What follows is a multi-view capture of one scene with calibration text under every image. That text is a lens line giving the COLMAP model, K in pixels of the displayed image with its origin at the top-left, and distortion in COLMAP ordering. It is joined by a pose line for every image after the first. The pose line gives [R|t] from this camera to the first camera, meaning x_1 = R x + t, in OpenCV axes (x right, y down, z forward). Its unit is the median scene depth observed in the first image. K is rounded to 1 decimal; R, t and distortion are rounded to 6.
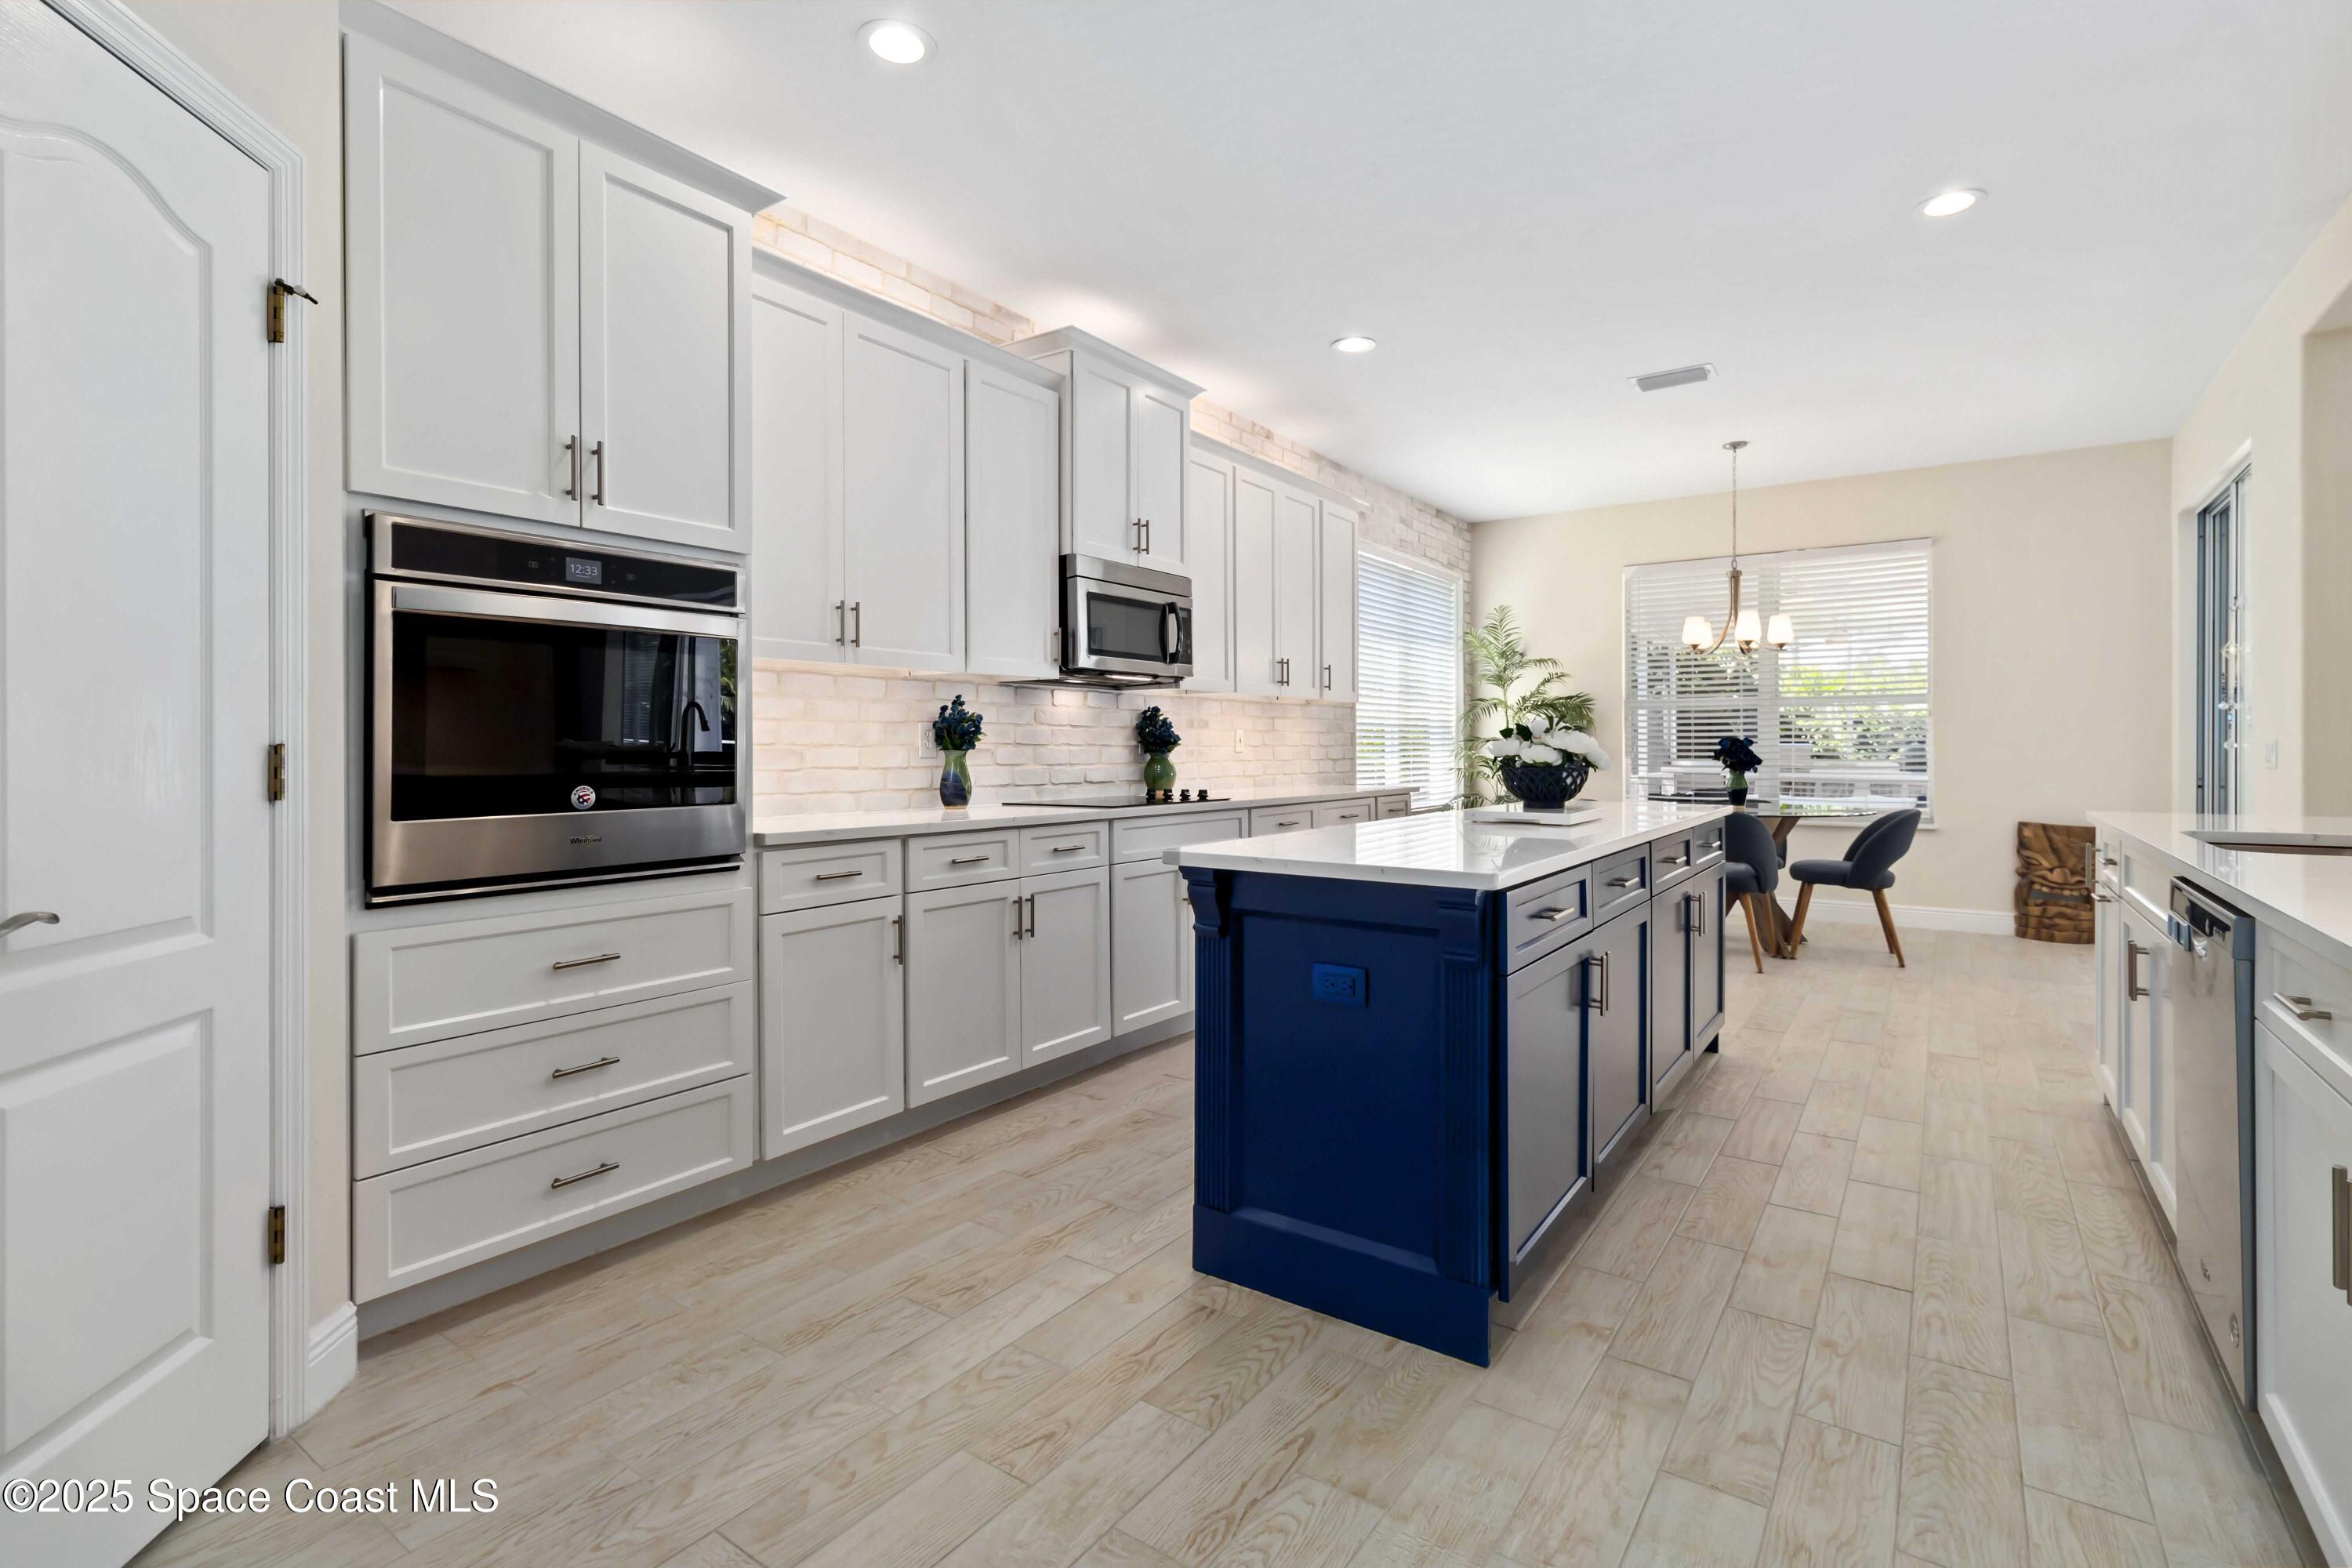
lens RADIAL K [[1090.2, 0, 1178.3], [0, 1090.2, 745.1], [0, 0, 1]] dist [0.003161, 0.000685]
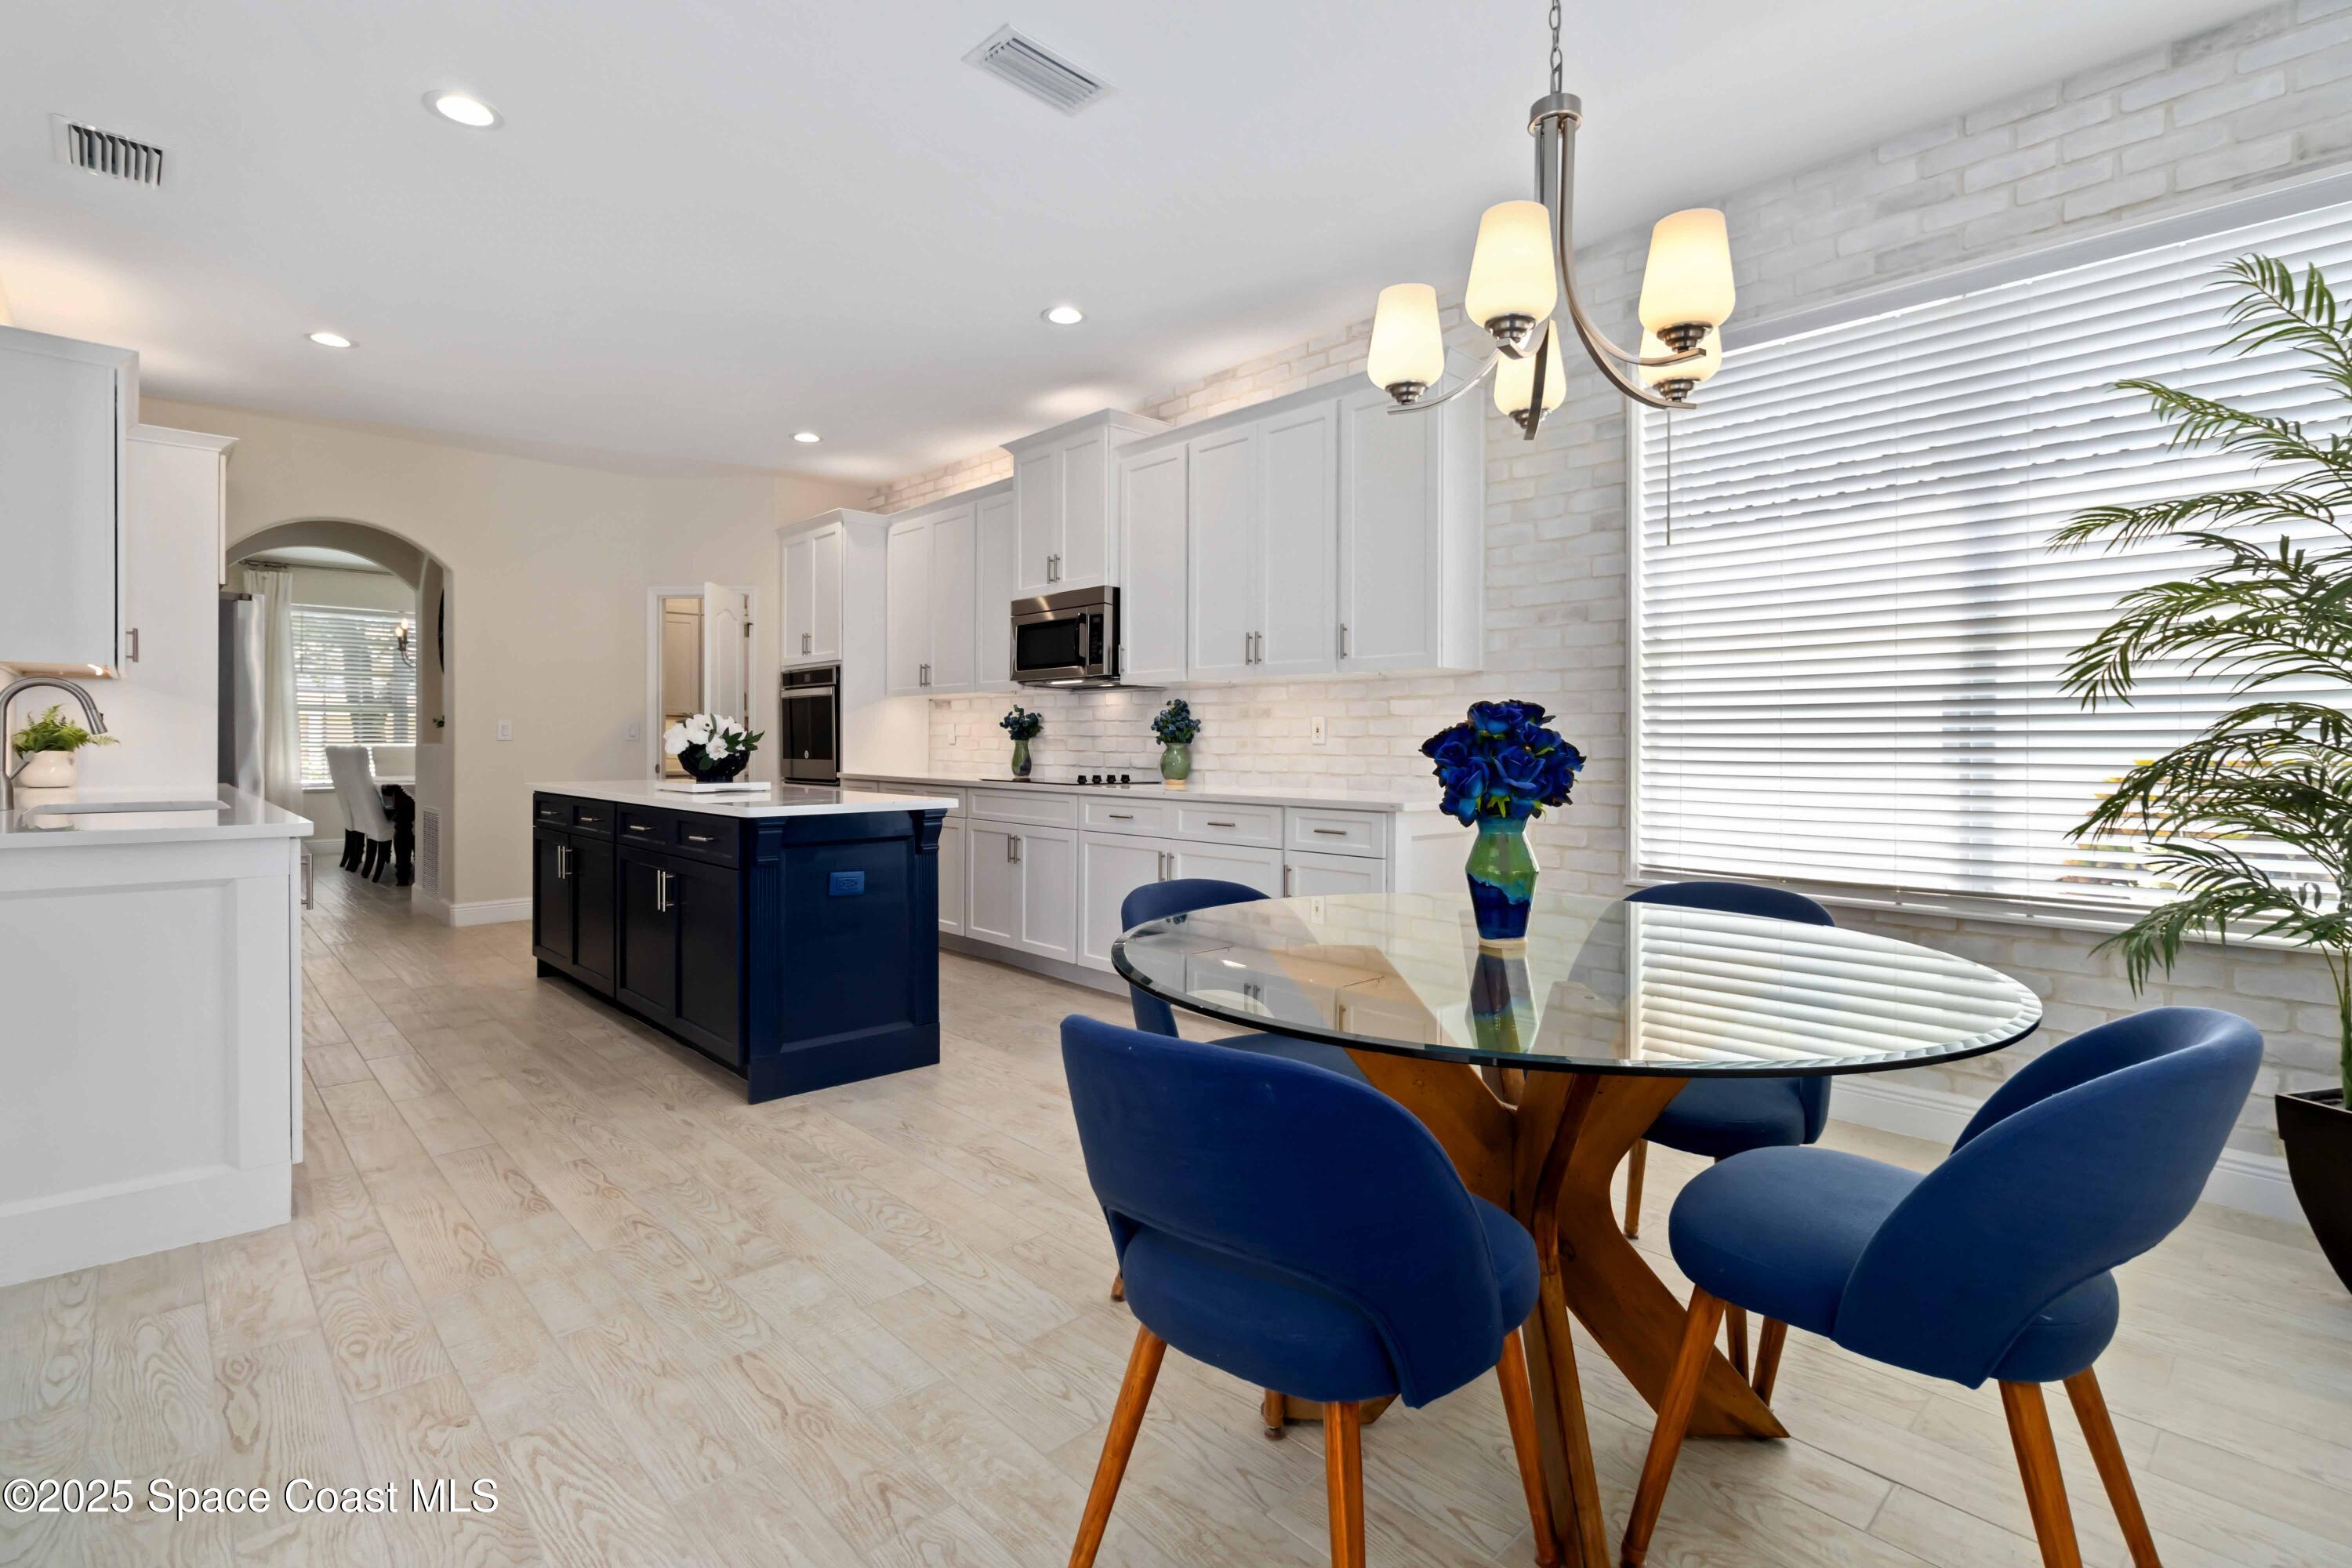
lens RADIAL K [[1081.7, 0, 1181.8], [0, 1081.7, 746.3], [0, 0, 1]] dist [-0.000956, 0.000092]
pose [[-0.196336, 0.000916, -0.980536, 1.155864], [-0.003613, 0.999992, 0.001658, 0.009014], [0.980530, 0.003868, -0.196331, 1.391098]]
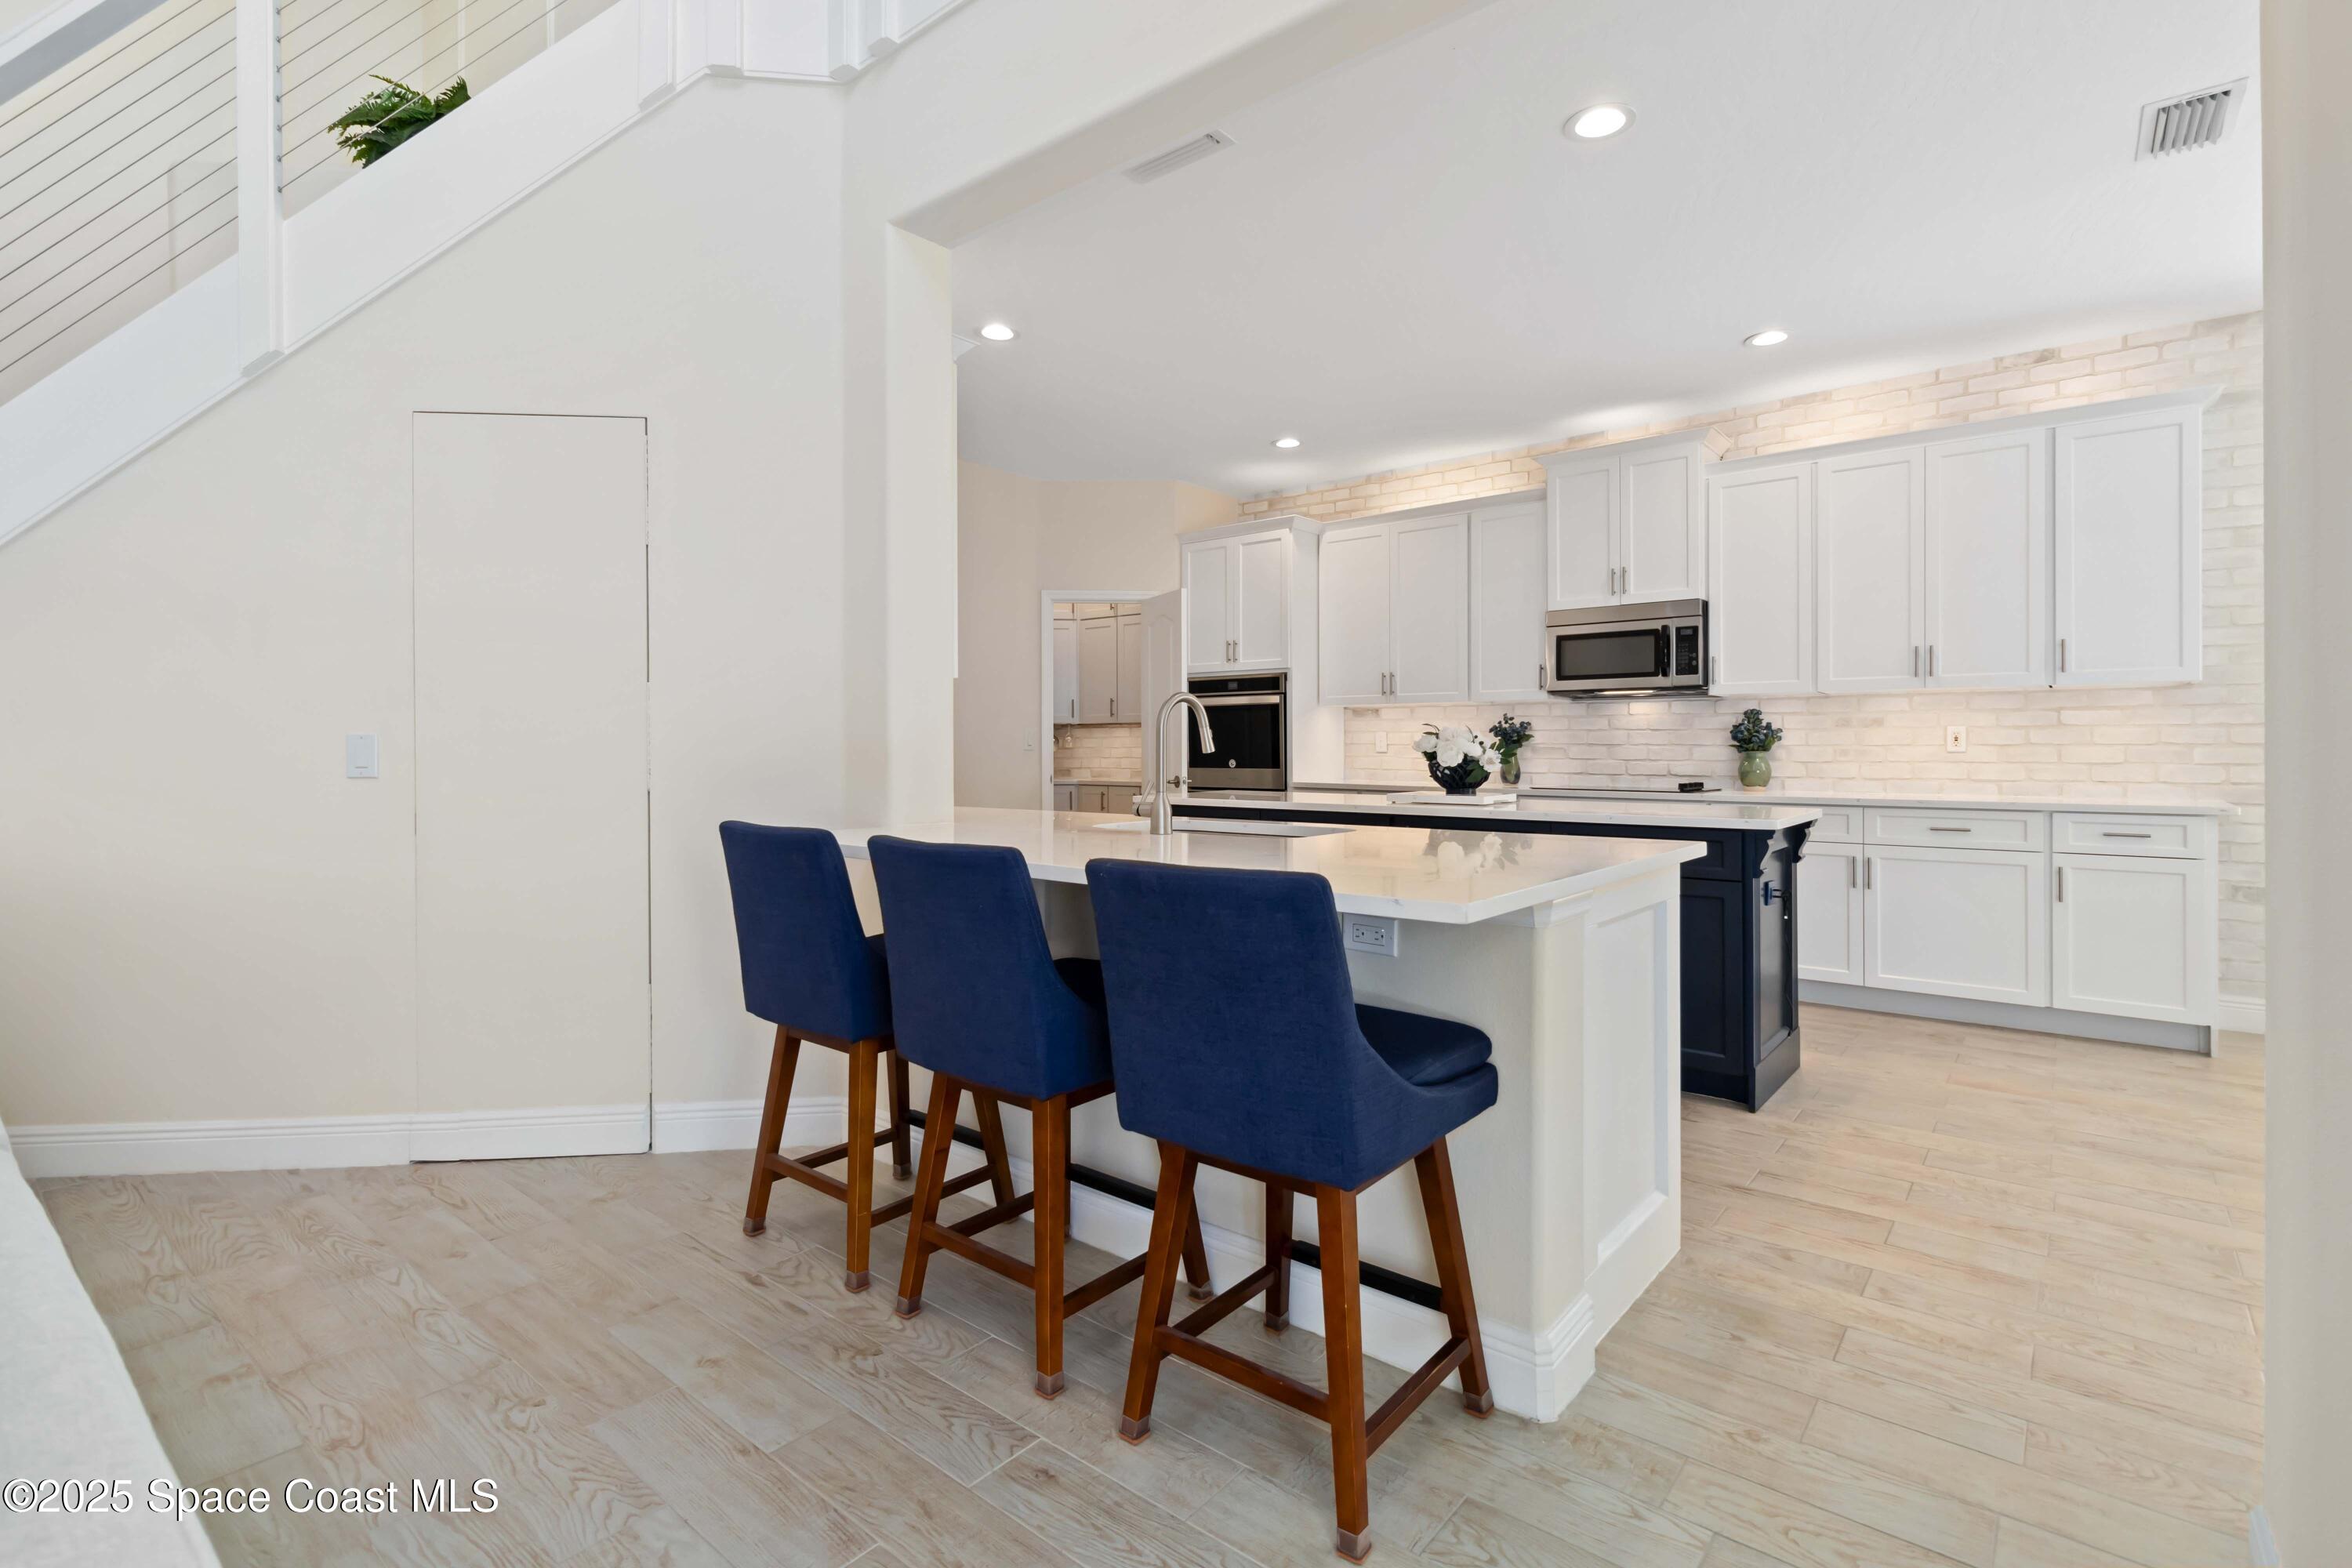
lens RADIAL K [[1090.2, 0, 1178.3], [0, 1090.2, 745.1], [0, 0, 1]] dist [0.003161, 0.000685]
pose [[-0.076921, -0.001069, -0.997037, 1.280525], [0.002558, 0.999996, -0.001270, 0.000345], [0.997034, -0.002648, -0.076918, 0.585779]]
